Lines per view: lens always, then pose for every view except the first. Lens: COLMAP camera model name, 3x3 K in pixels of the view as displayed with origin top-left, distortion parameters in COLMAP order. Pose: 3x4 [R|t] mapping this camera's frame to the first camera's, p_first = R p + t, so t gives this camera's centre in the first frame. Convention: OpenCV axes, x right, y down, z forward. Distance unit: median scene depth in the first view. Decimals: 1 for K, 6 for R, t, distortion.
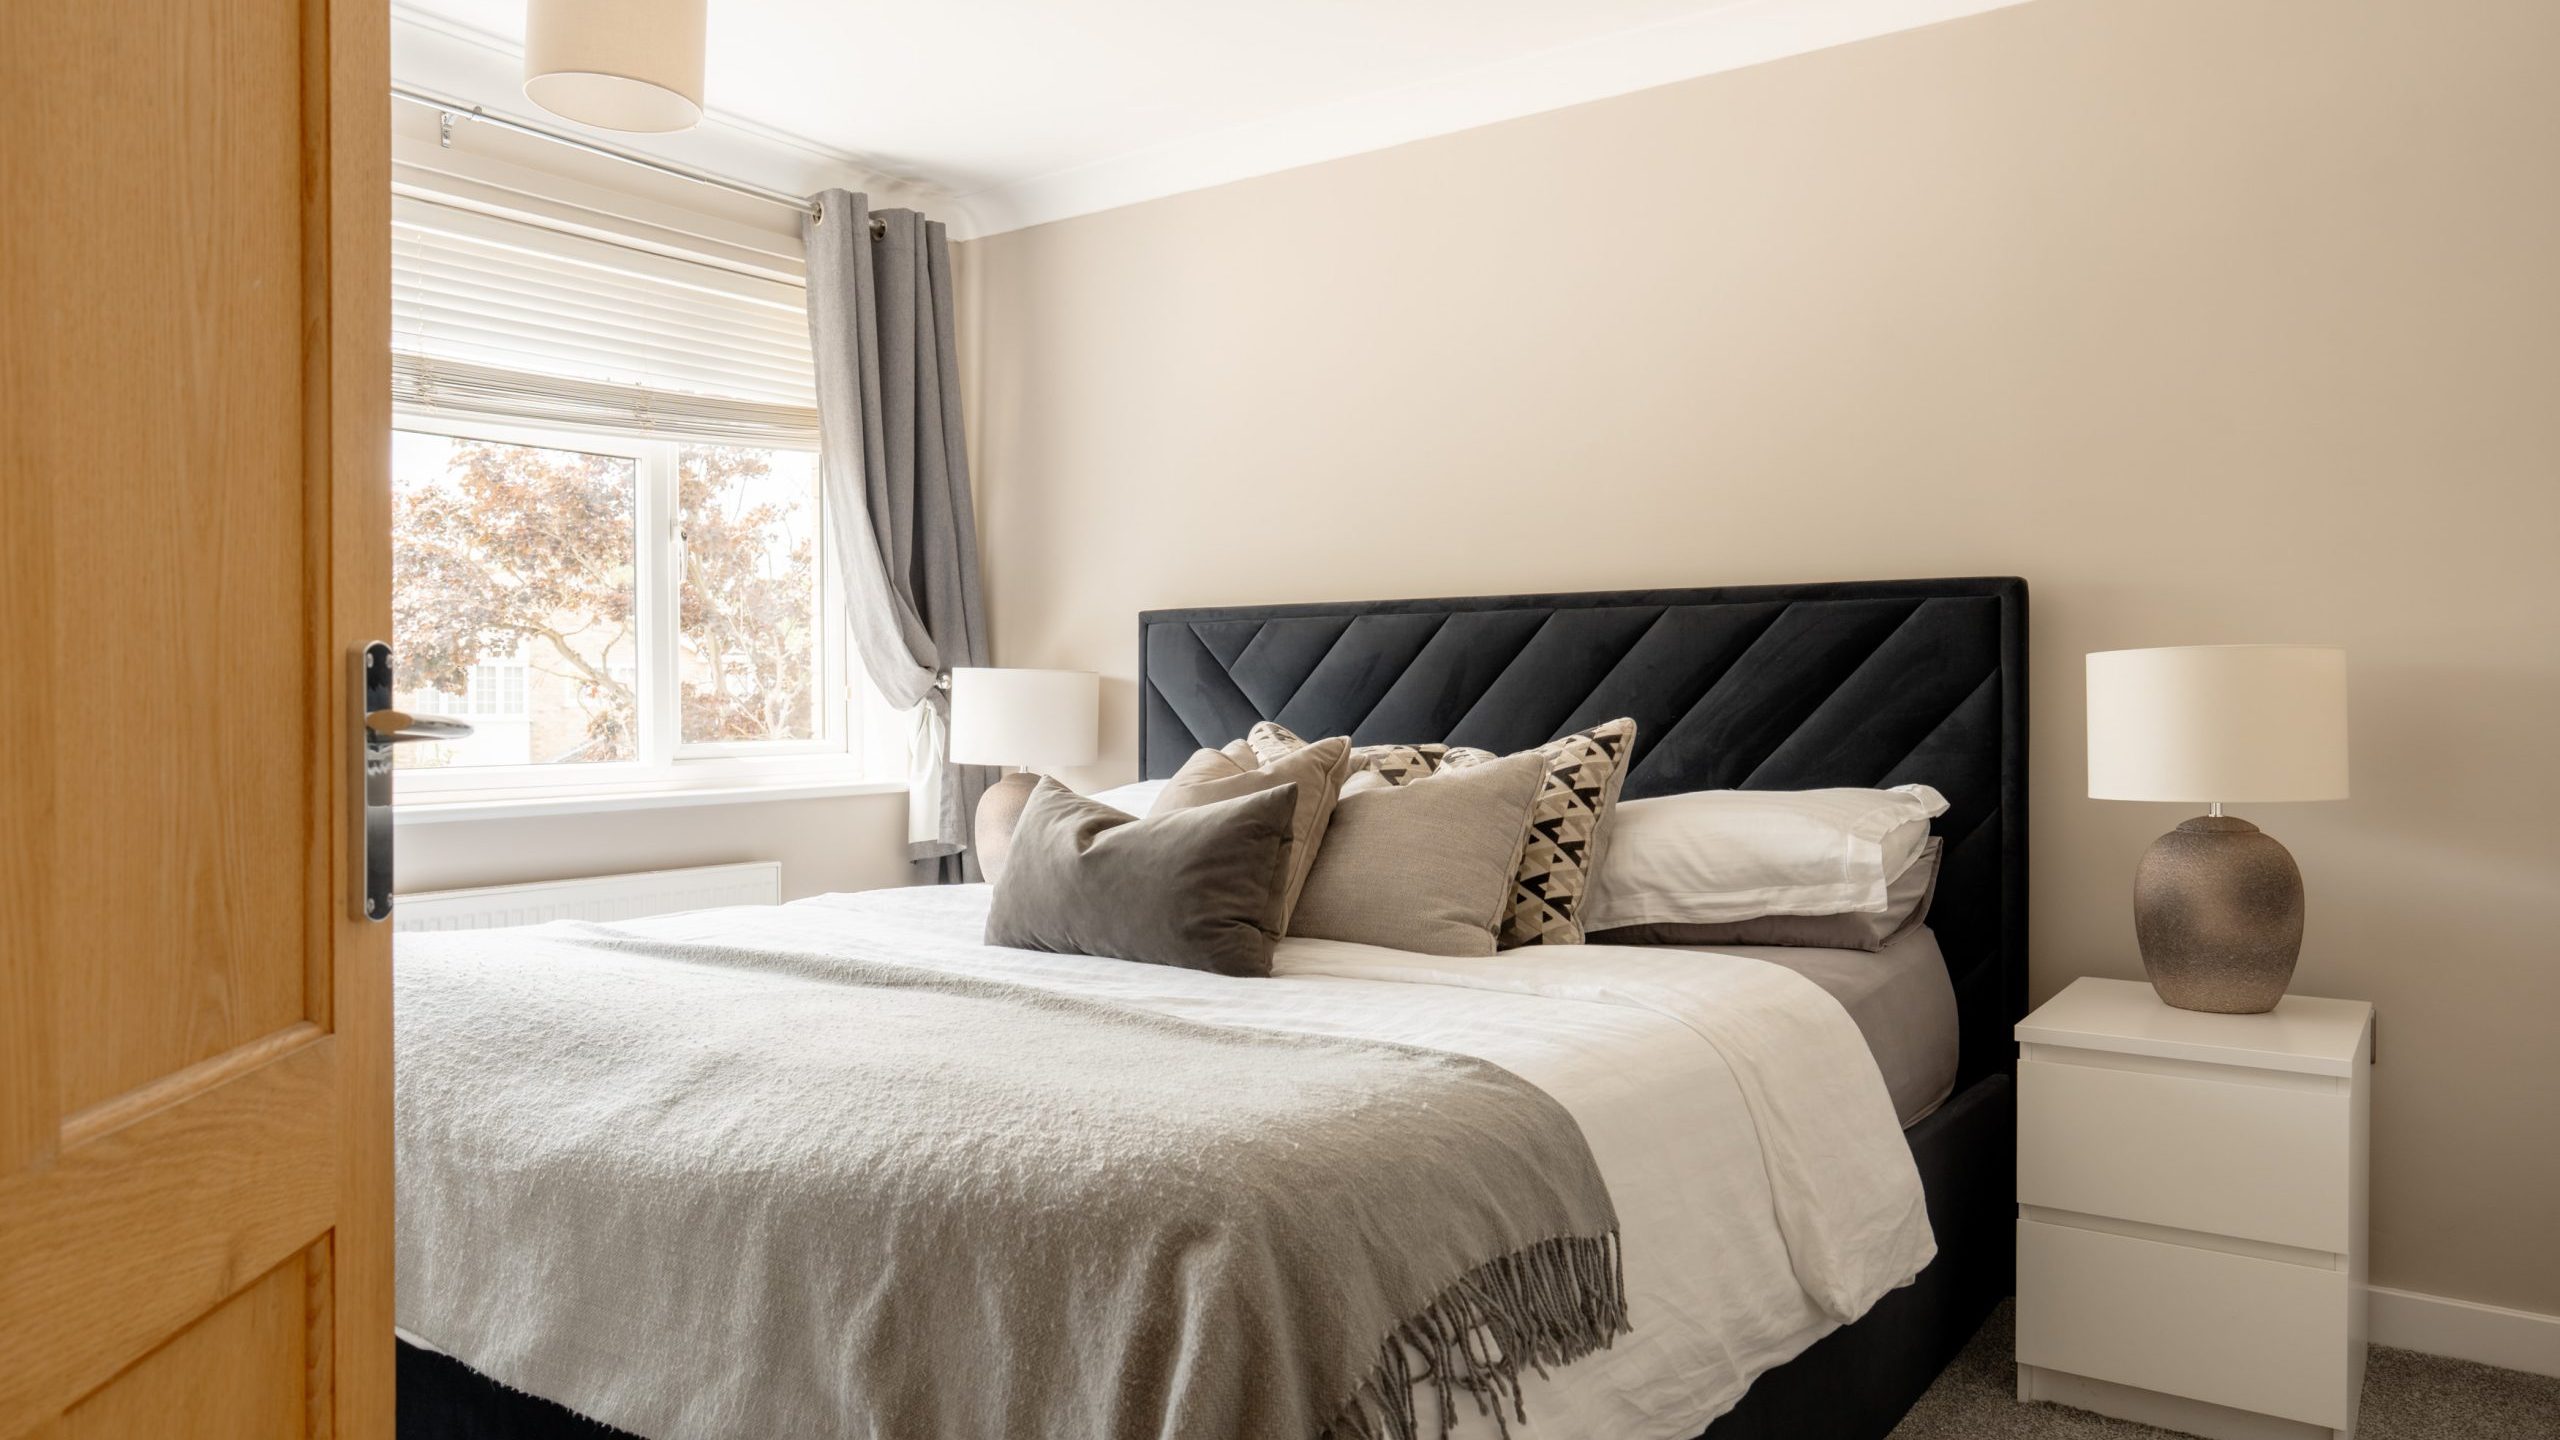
lens RADIAL K [[1722.8, 0, 1250.5], [0, 1722.8, 722.0], [0, 0, 1]] dist [0.001709, 0.002755]
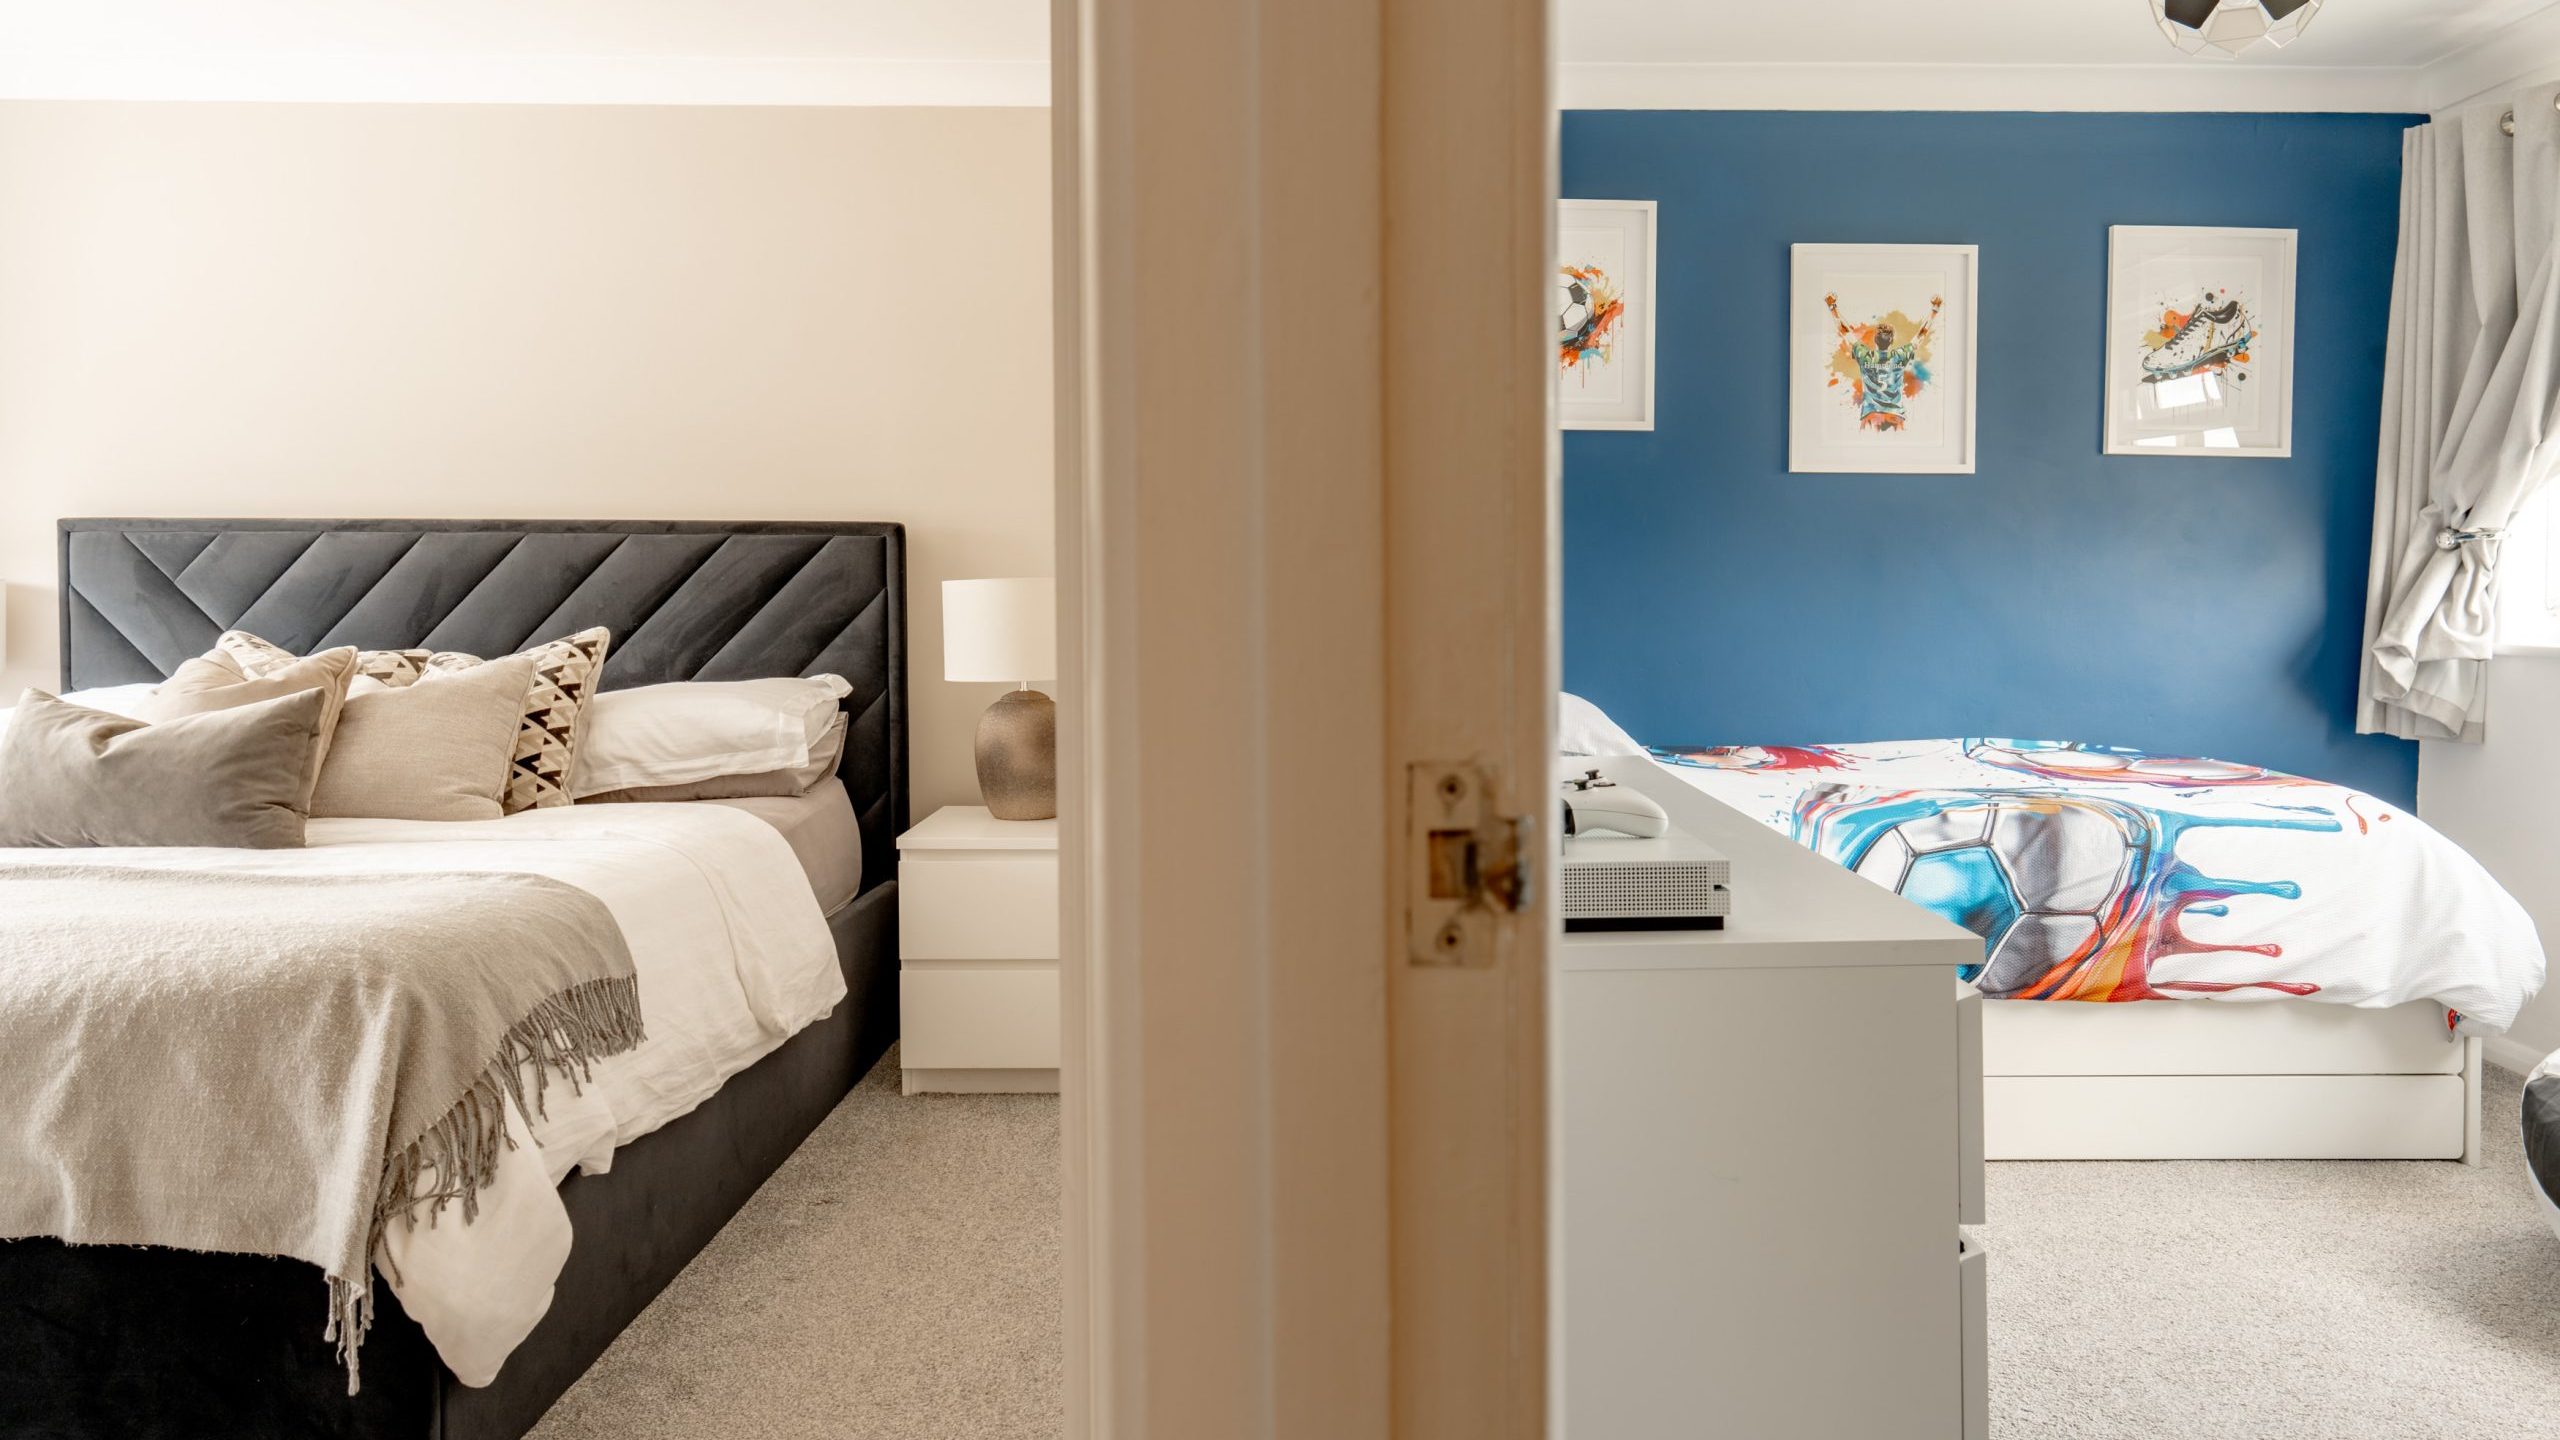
lens RADIAL K [[1988.9, 0, 1460.9], [0, 1988.9, 679.0], [0, 0, 1]] dist [0.004878, 0.004278]
pose [[0.782490, -0.028837, 0.621995, -0.206092], [0.002163, 0.999047, 0.043597, -0.028035], [-0.622660, -0.032769, 0.781806, -0.555302]]
